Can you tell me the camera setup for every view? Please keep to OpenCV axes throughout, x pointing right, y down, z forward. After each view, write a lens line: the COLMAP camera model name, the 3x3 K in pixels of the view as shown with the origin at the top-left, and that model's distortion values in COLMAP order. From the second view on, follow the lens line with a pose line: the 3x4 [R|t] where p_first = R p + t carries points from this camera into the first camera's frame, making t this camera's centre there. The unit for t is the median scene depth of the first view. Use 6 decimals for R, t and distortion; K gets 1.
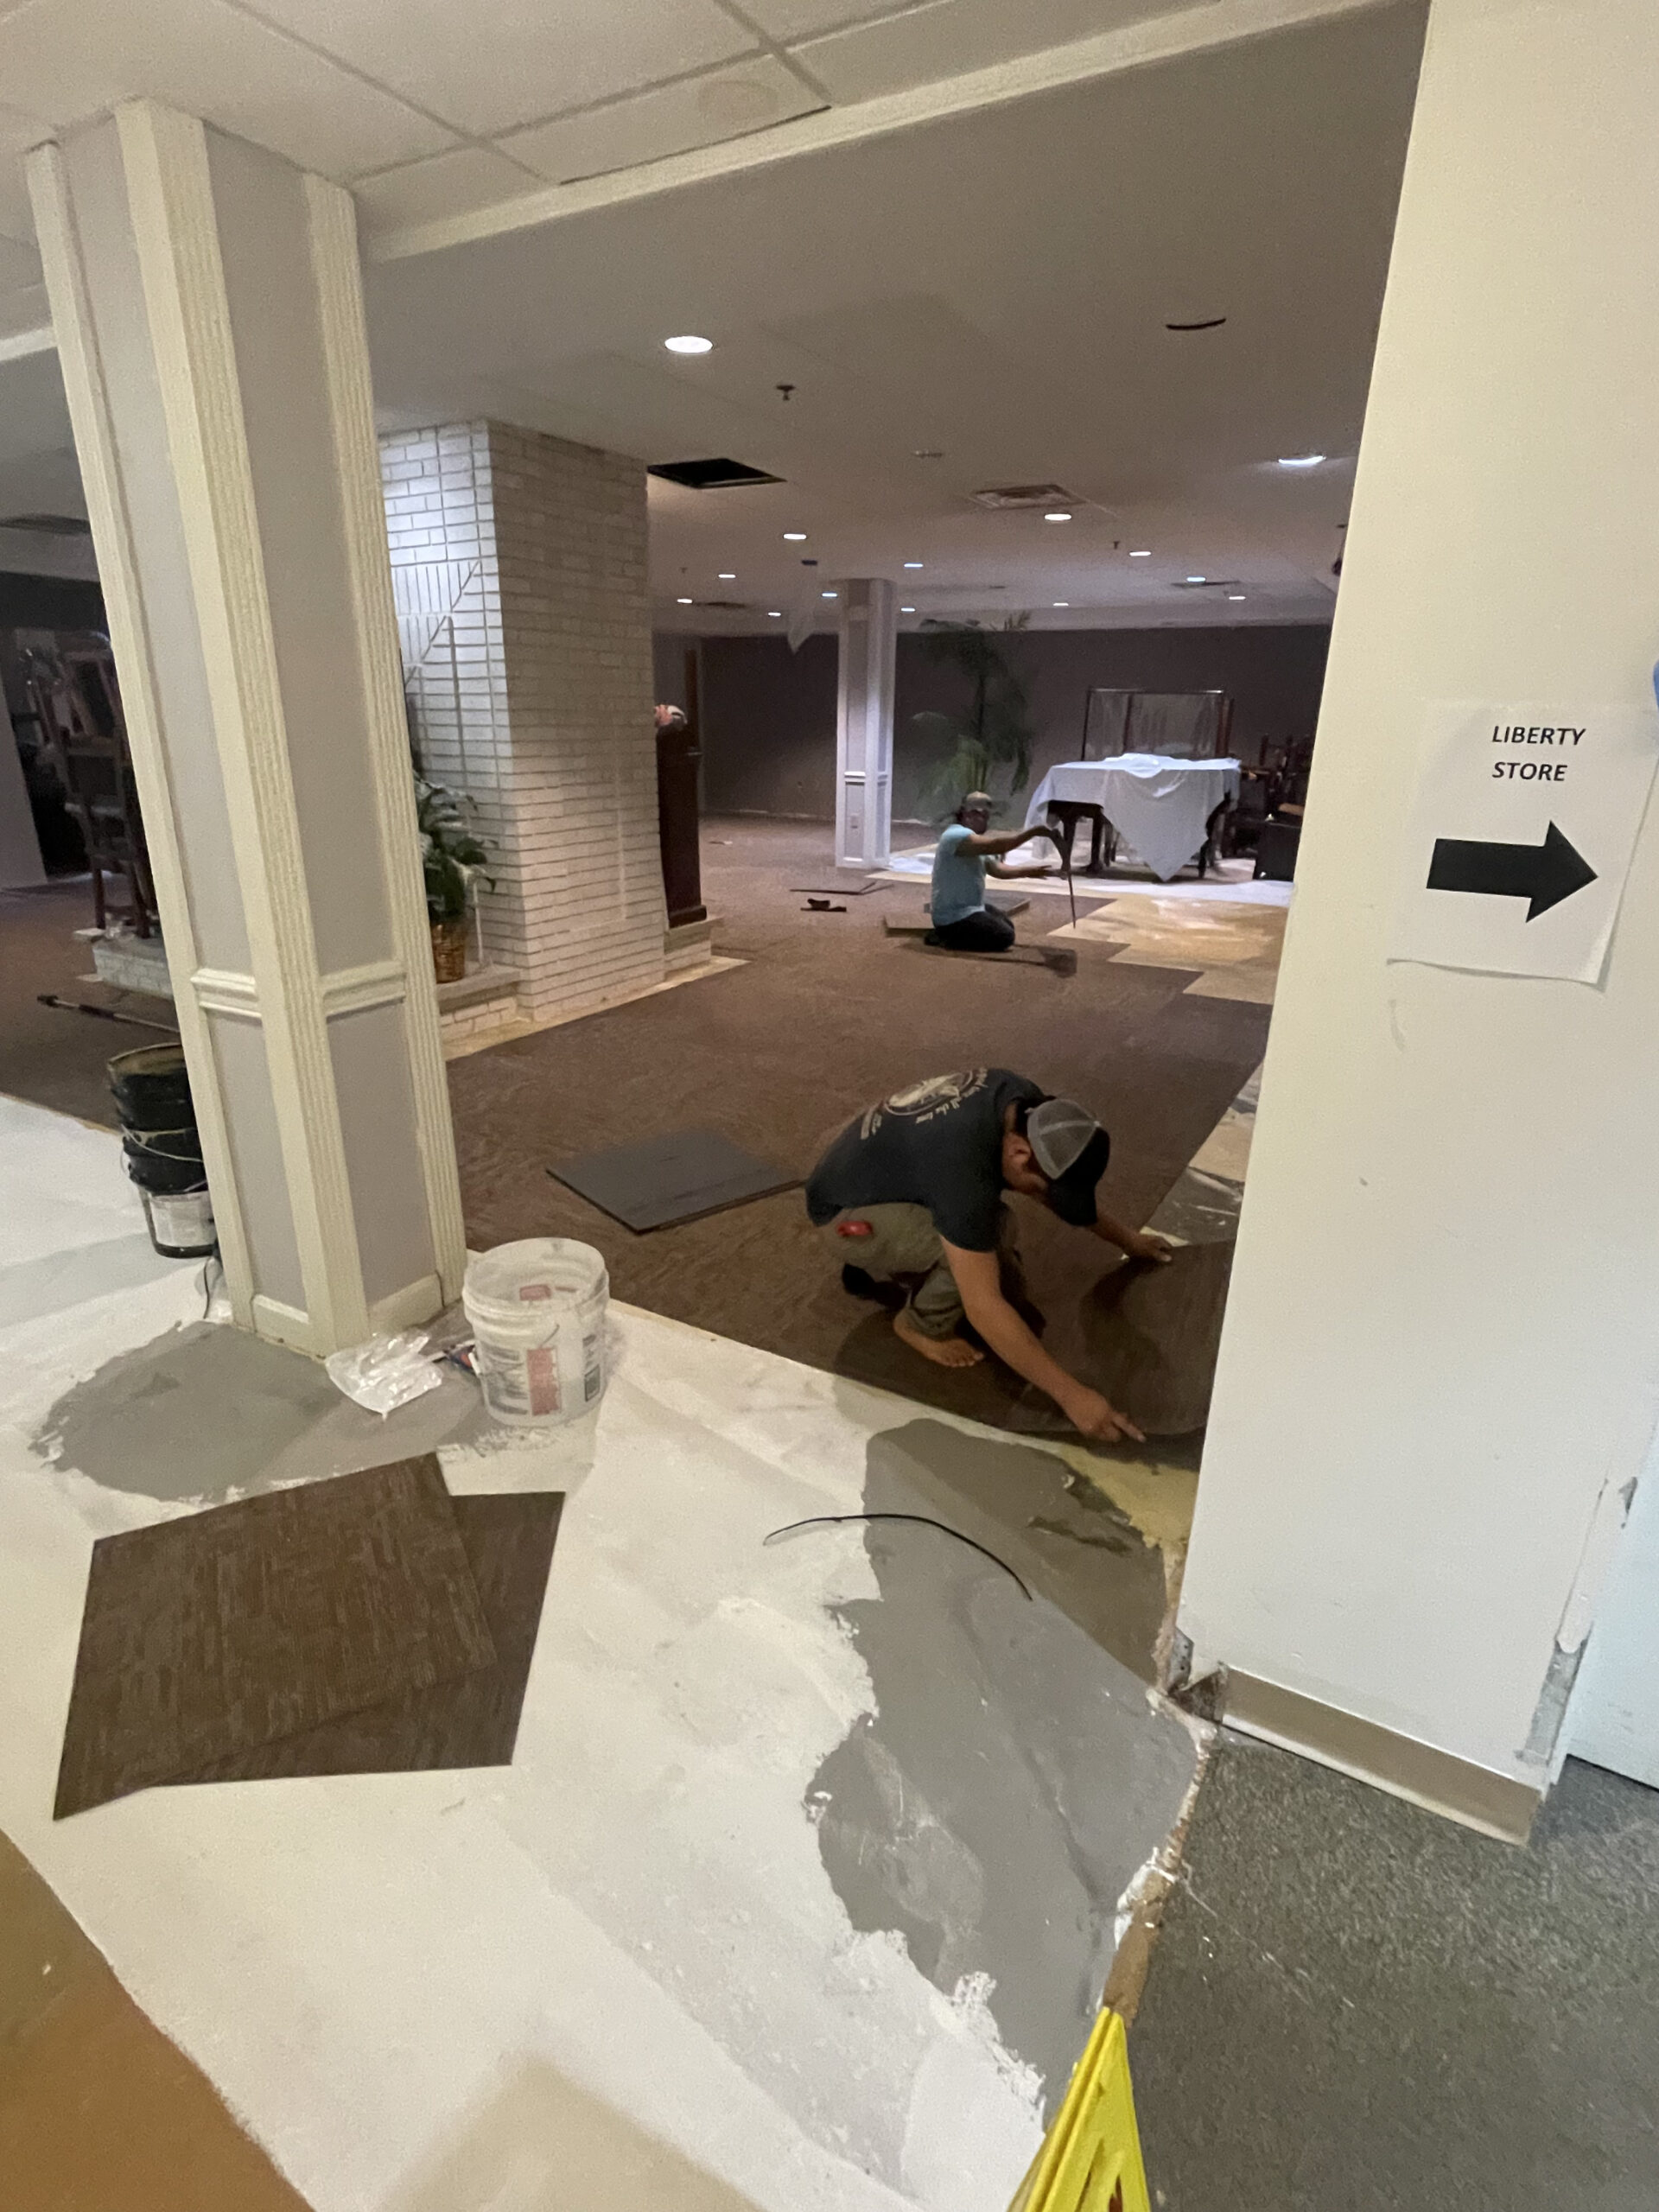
lens RADIAL K [[1103.8, 0, 819.6], [0, 1103.8, 1103.1], [0, 0, 1]] dist [0.000069, -0.000172]
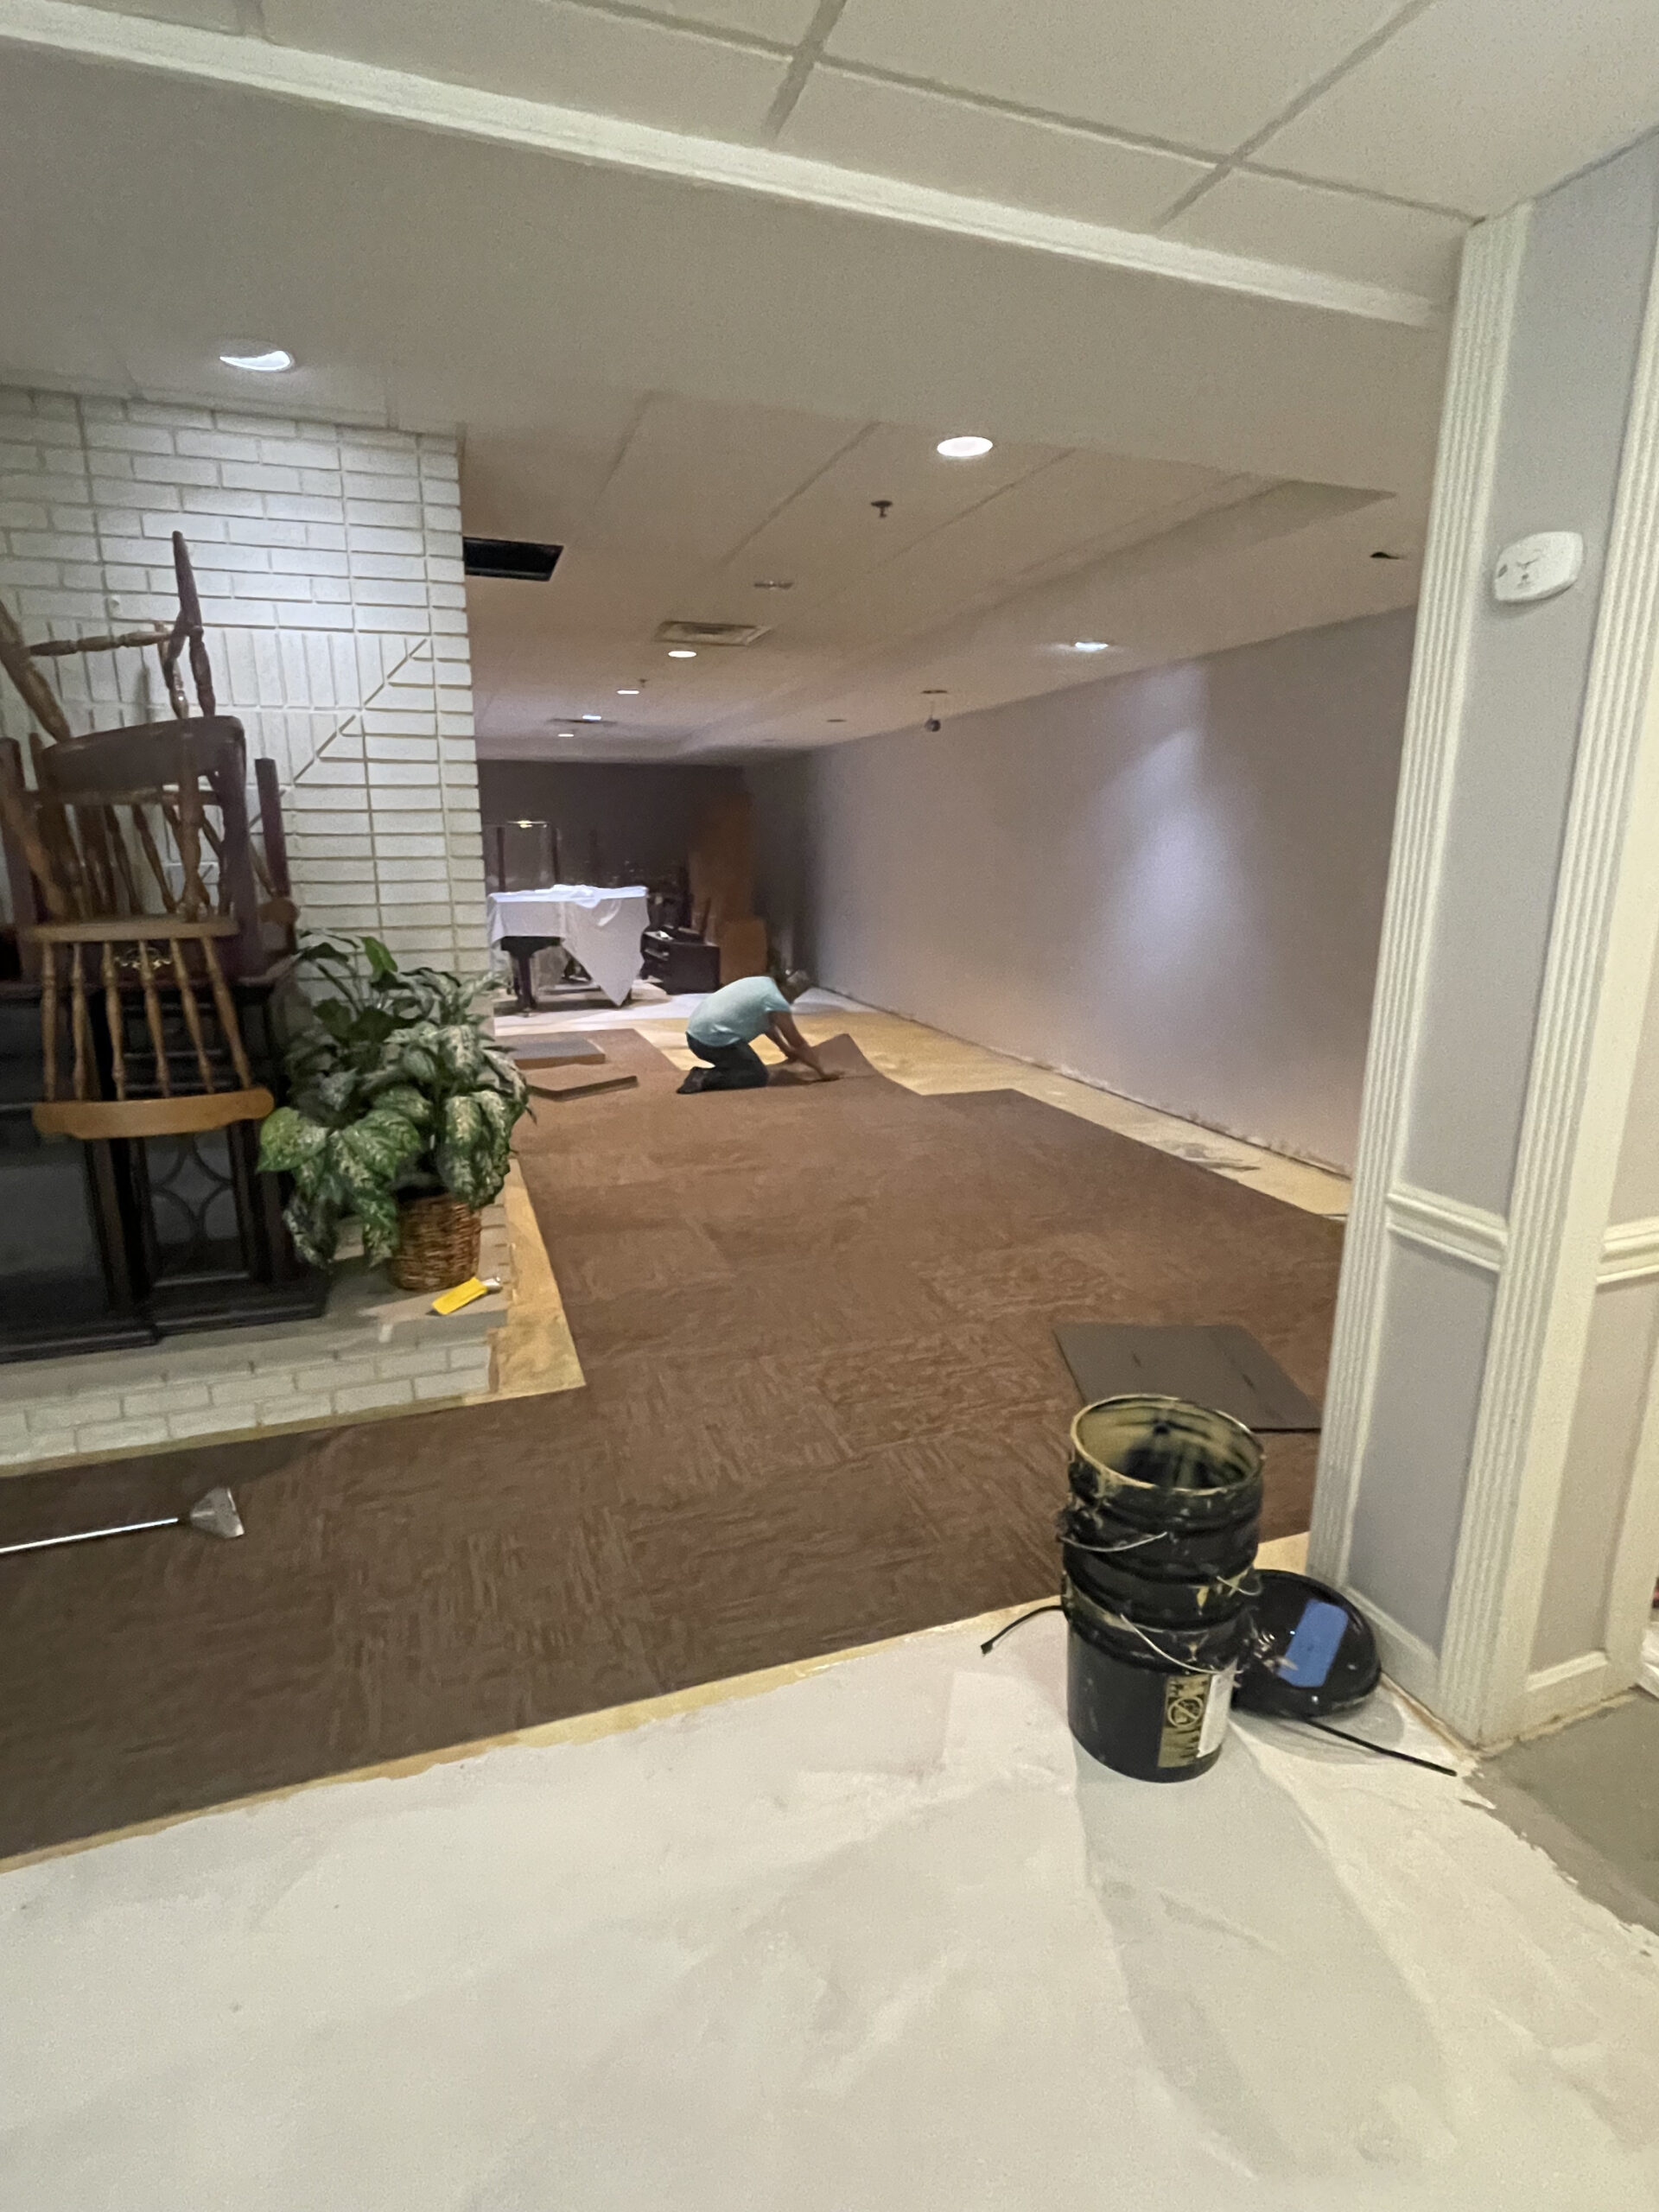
lens RADIAL K [[1103.8, 0, 821.9], [0, 1103.8, 1111.9], [0, 0, 1]] dist [0.000069, -0.000172]
pose [[0.646871, -0.193143, 0.737735, -0.673576], [0.264150, 0.964257, 0.020831, -0.164460], [-0.715390, 0.181398, 0.674769, 0.423316]]
